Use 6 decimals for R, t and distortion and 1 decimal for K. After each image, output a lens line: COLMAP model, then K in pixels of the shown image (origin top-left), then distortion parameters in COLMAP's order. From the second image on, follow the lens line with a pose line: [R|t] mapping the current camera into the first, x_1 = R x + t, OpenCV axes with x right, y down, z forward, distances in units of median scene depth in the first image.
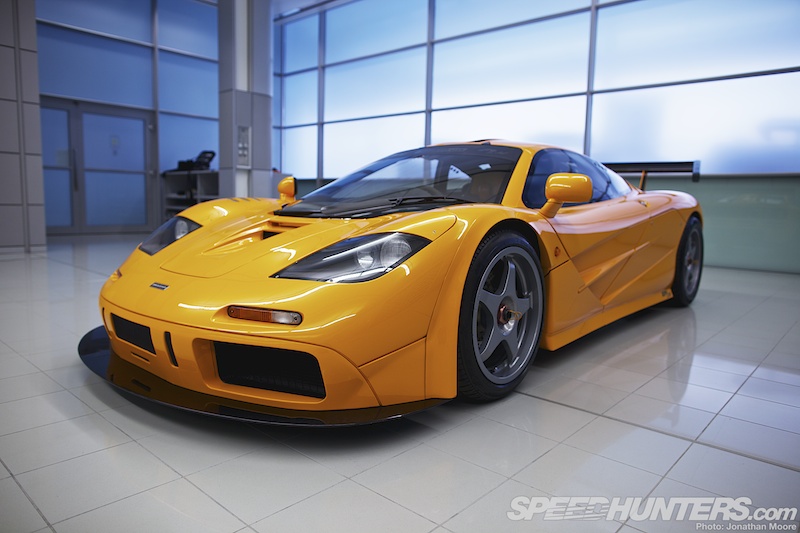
lens RADIAL K [[545.6, 0, 400.0], [0, 545.6, 266.5], [0, 0, 1]] dist [-0.003399, 0.002759]
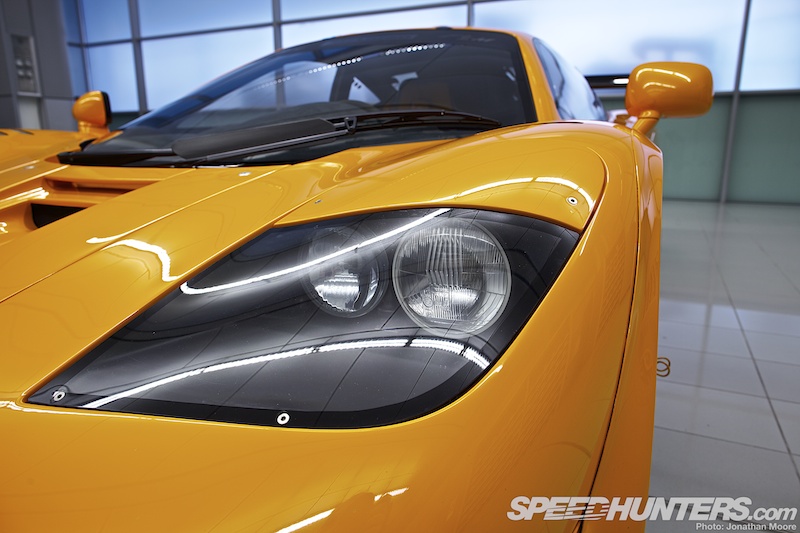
lens RADIAL K [[545.6, 0, 400.0], [0, 545.6, 266.5], [0, 0, 1]] dist [-0.003399, 0.002759]
pose [[0.959533, -0.093323, 0.265684, -0.048441], [0.061738, 0.990251, 0.124862, -0.027022], [-0.274746, -0.103407, 0.955940, 0.266573]]
